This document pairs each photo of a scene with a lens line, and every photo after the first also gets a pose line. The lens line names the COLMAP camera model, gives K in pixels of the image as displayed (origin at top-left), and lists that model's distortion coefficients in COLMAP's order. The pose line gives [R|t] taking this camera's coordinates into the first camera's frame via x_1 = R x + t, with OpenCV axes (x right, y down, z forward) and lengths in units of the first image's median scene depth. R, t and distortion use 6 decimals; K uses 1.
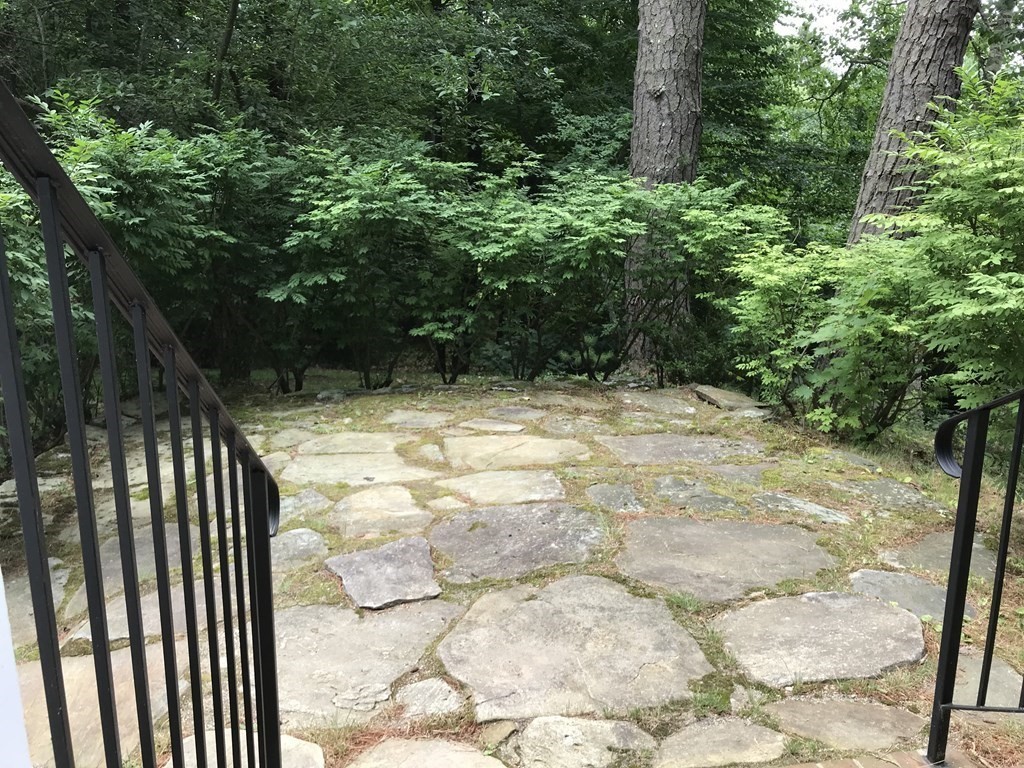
lens RADIAL K [[847.1, 0, 512.8], [0, 847.1, 382.0], [0, 0, 1]] dist [0.008888, 0.009665]
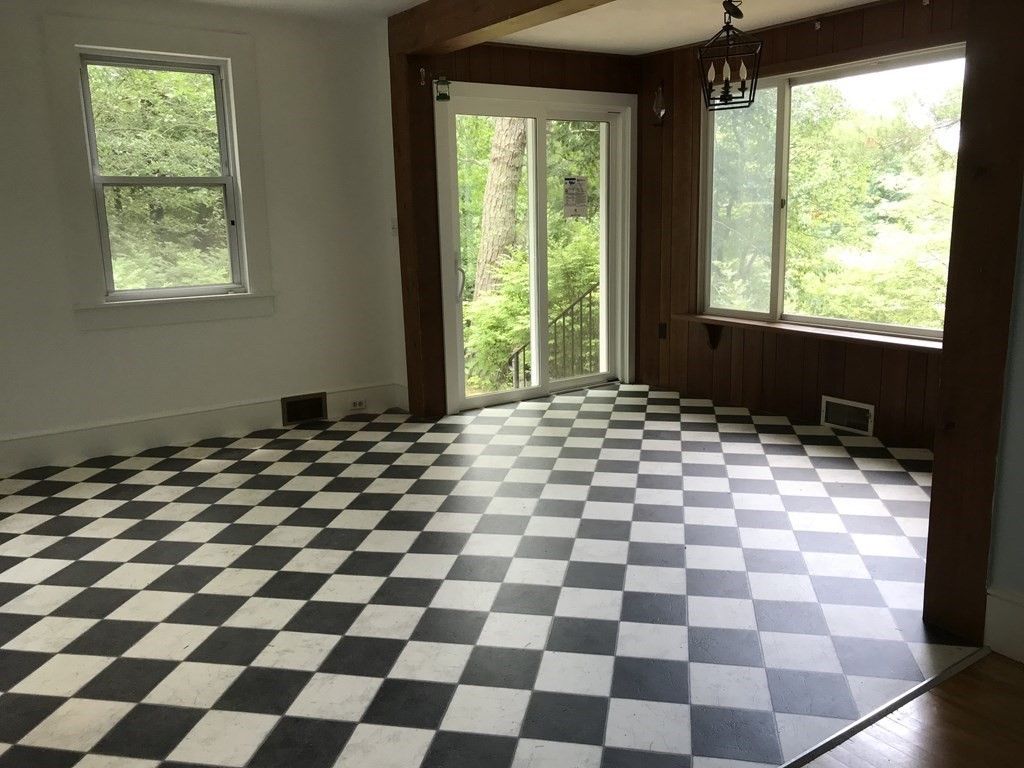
lens RADIAL K [[847.1, 0, 511.7], [0, 847.1, 383.7], [0, 0, 1]] dist [0.008888, 0.009665]
pose [[0.909449, -0.104846, 0.402381, -0.443872], [0.119009, 0.992840, -0.010281, 0.086065], [-0.398422, 0.057237, 0.915415, -1.076923]]
